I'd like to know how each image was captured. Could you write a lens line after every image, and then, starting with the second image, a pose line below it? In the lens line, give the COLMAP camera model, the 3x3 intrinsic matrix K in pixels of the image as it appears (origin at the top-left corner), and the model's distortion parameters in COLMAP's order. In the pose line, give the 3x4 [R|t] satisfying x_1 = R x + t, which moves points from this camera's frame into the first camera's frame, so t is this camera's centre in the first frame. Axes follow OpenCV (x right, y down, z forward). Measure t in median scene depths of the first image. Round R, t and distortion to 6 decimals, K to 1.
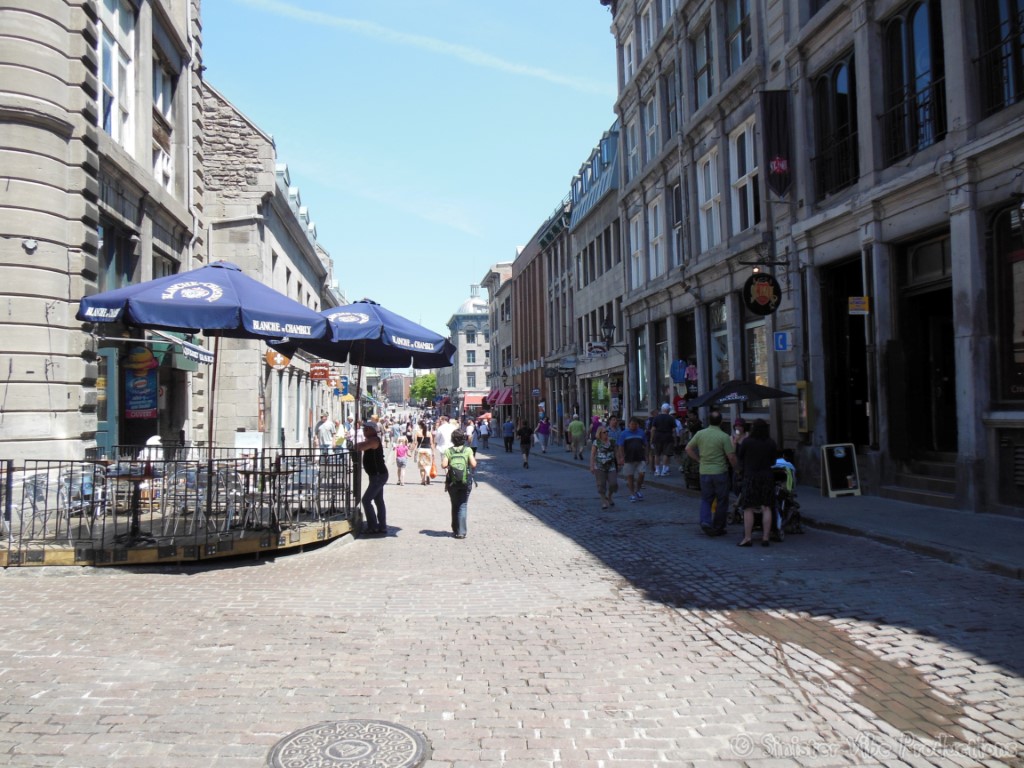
lens RADIAL K [[743.9, 0, 514.1], [0, 743.9, 382.4], [0, 0, 1]] dist [-0.007434, -0.001281]
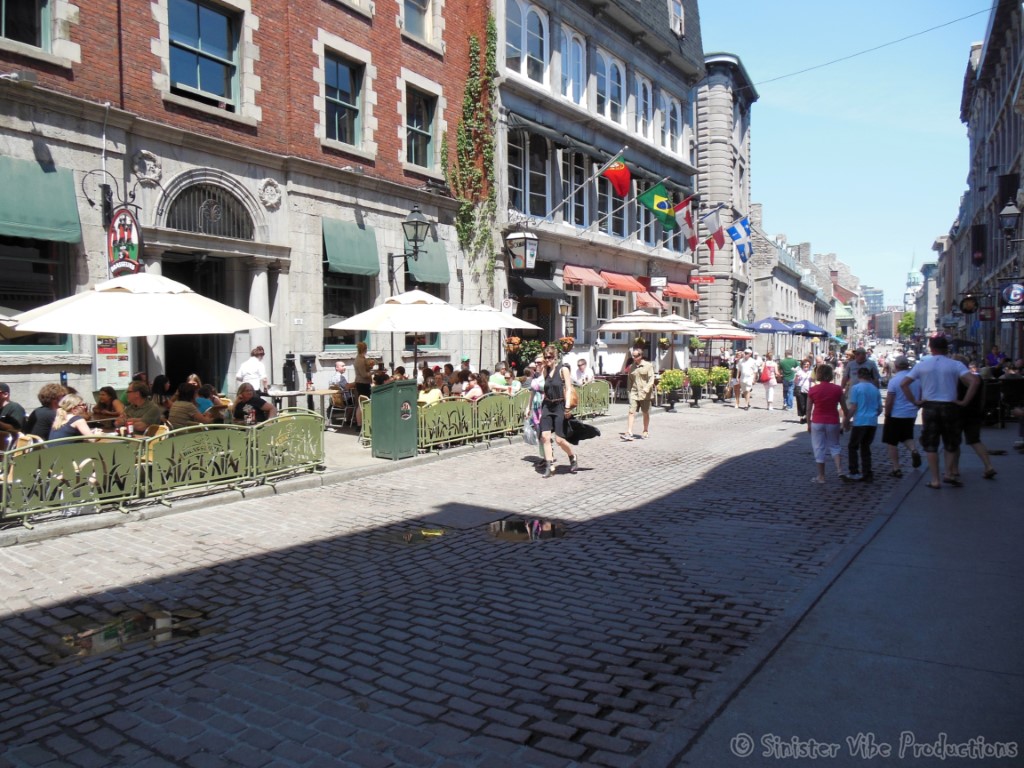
lens RADIAL K [[743.9, 0, 511.6], [0, 743.9, 383.3], [0, 0, 1]] dist [-0.007434, -0.001281]
pose [[0.807653, 0.042370, -0.588134, 0.232326], [0.010332, 0.996245, 0.085959, -0.035092], [0.589568, -0.075502, 0.804183, -0.818592]]
